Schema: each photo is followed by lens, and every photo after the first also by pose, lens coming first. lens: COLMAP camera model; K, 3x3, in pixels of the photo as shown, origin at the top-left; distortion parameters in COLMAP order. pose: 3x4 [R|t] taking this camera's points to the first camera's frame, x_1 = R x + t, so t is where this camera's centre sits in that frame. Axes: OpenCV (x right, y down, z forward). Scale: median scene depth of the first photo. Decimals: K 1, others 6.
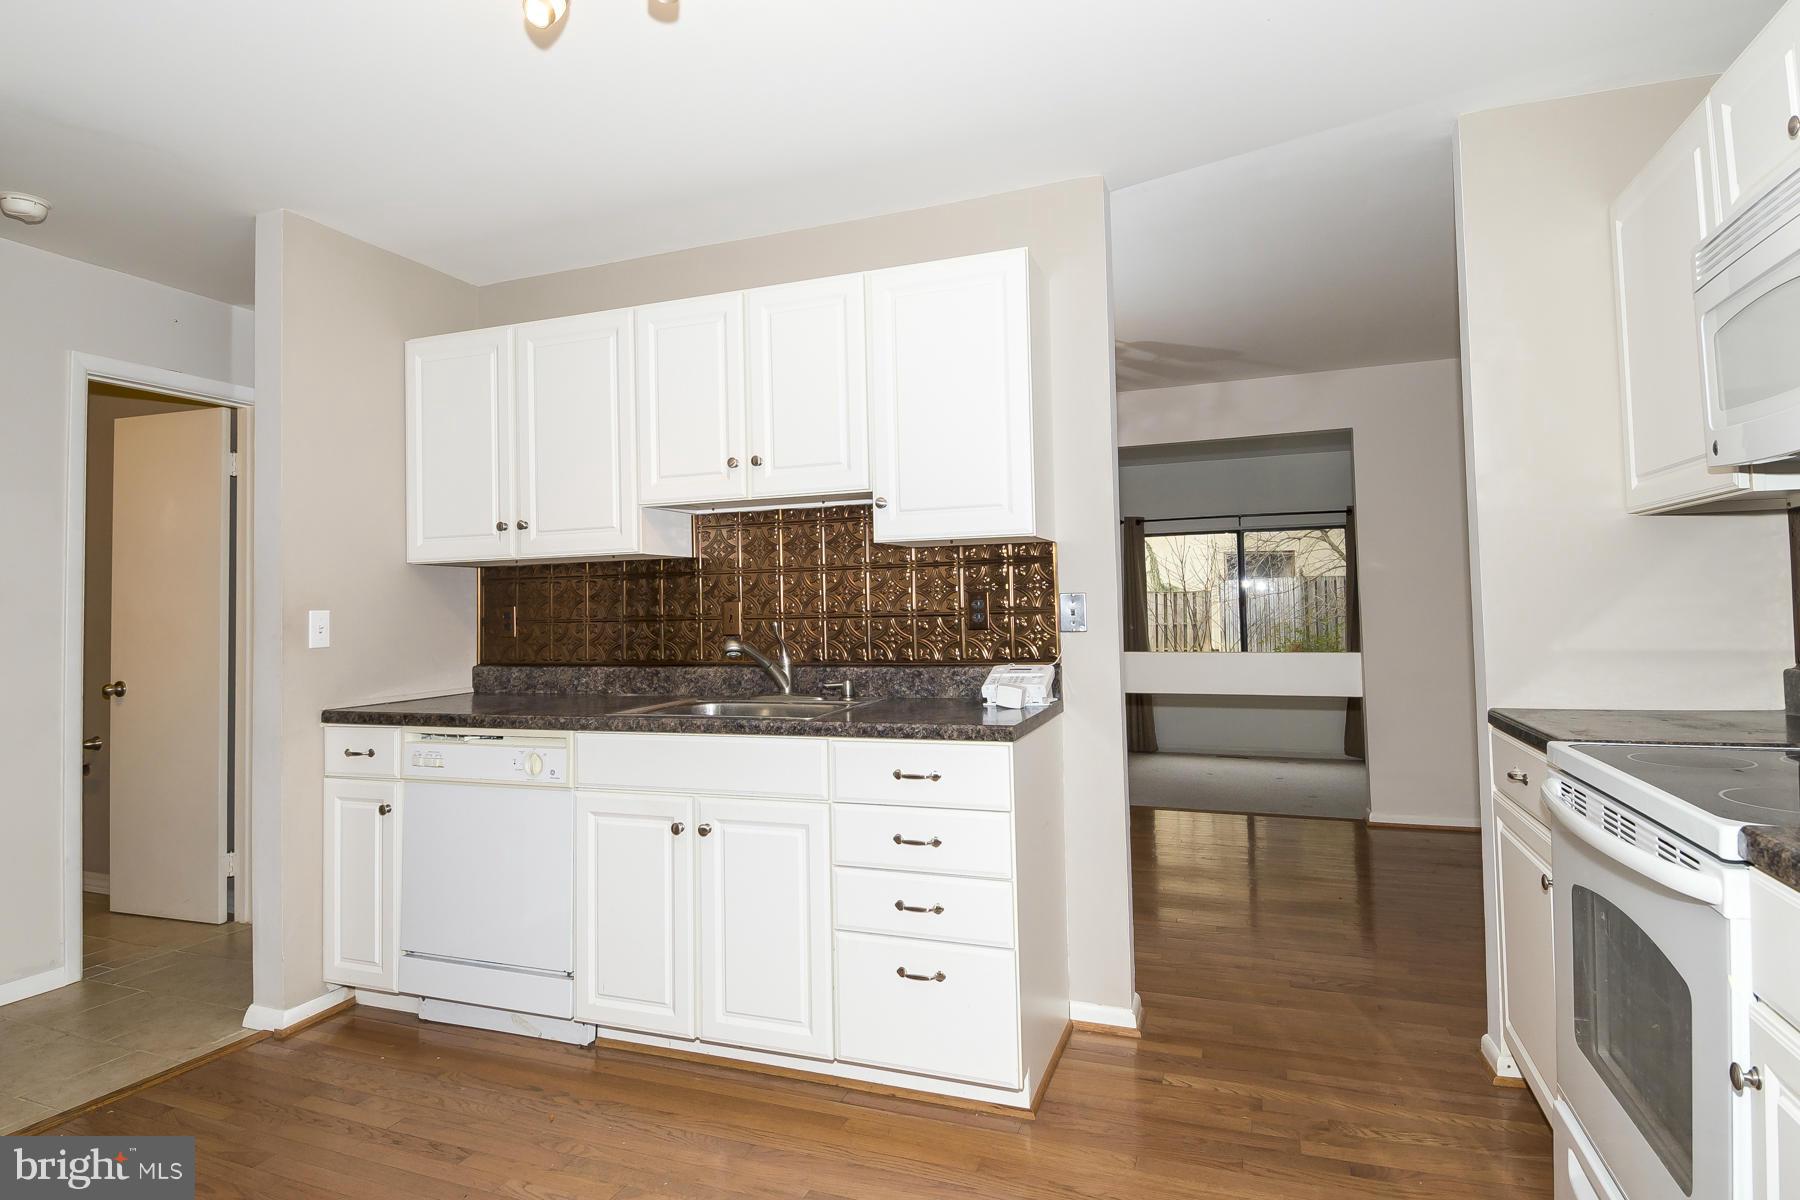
lens RADIAL K [[974.4, 0, 855.1], [0, 974.4, 563.7], [0, 0, 1]] dist [0.003154, -0.000728]
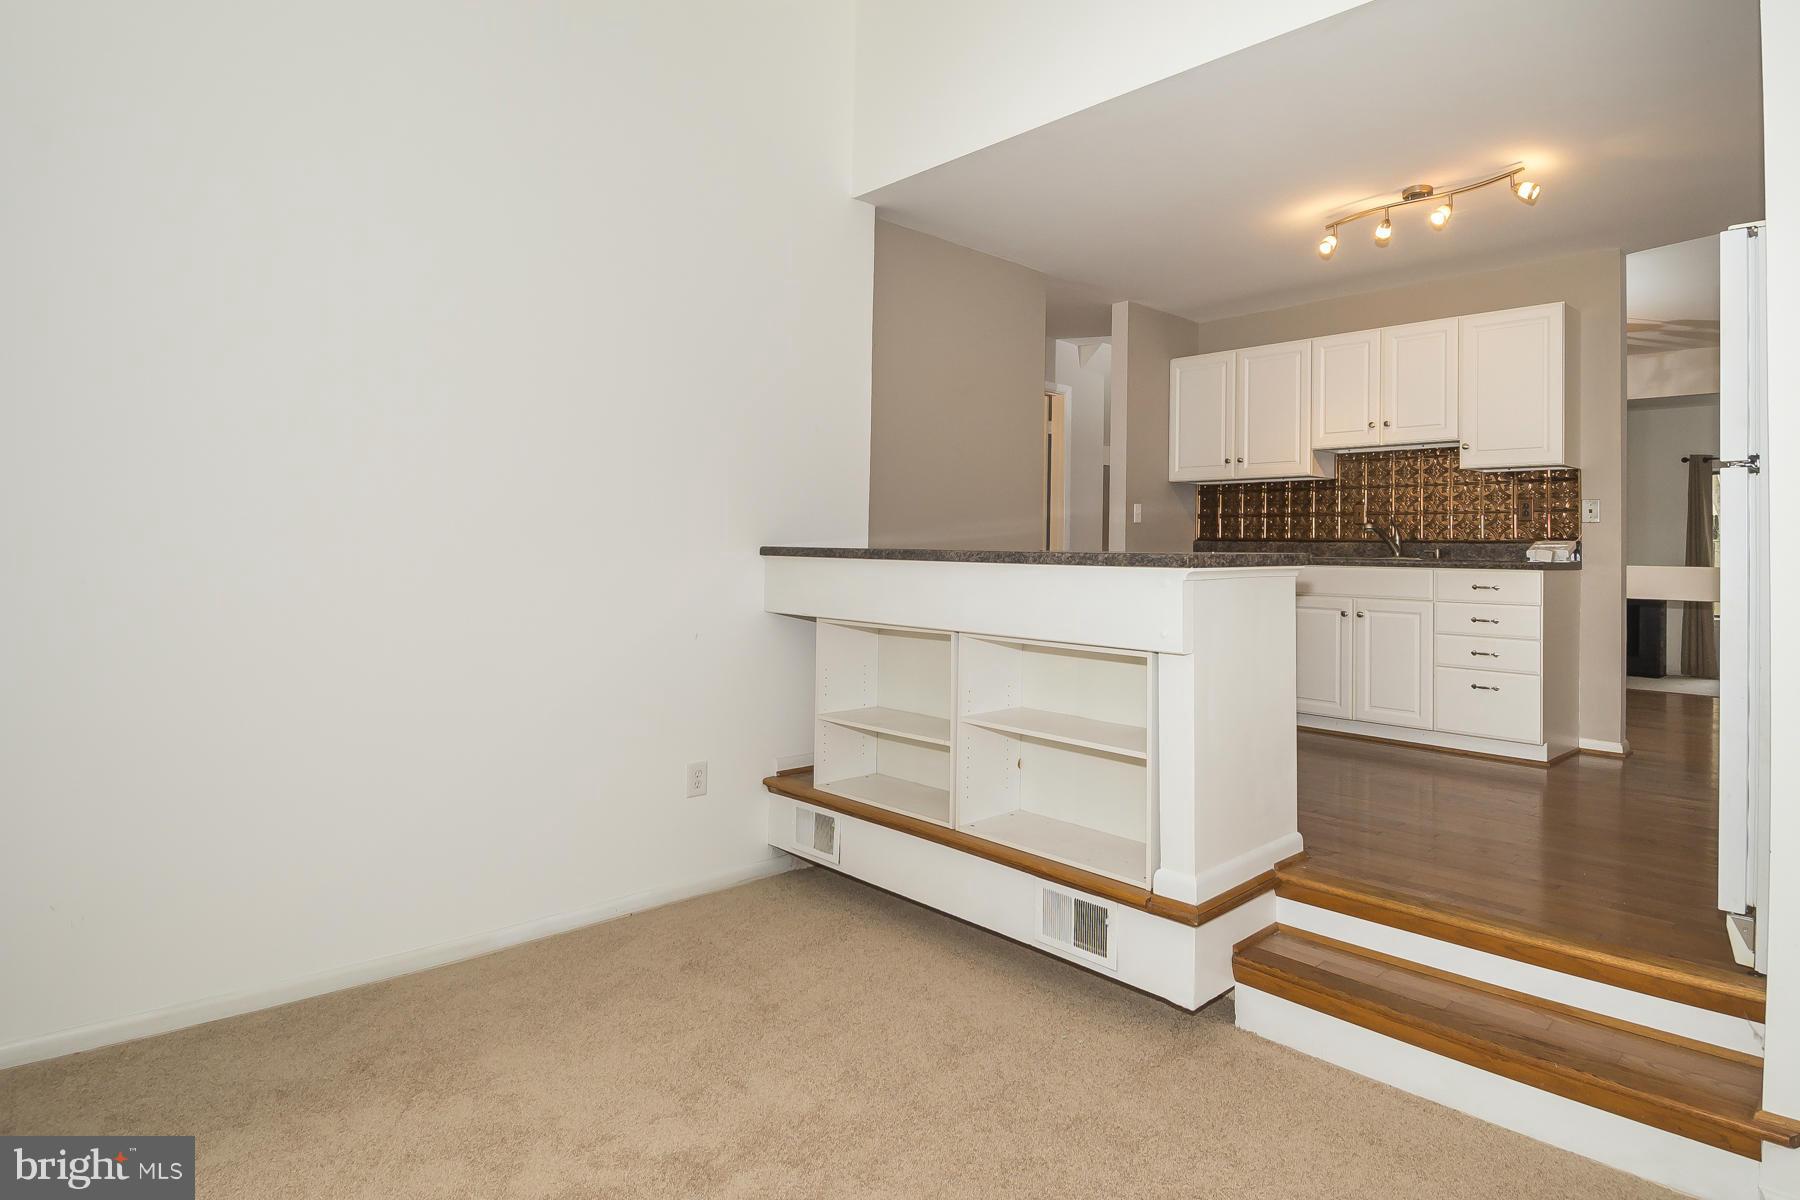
lens RADIAL K [[991.3, 0, 906.8], [0, 991.3, 538.2], [0, 0, 1]] dist [-0.022242, -0.000949]
pose [[0.903776, 0.028620, -0.427048, -0.116474], [-0.014589, 0.999242, 0.036092, 0.052382], [0.427757, -0.026389, 0.903508, -1.009220]]
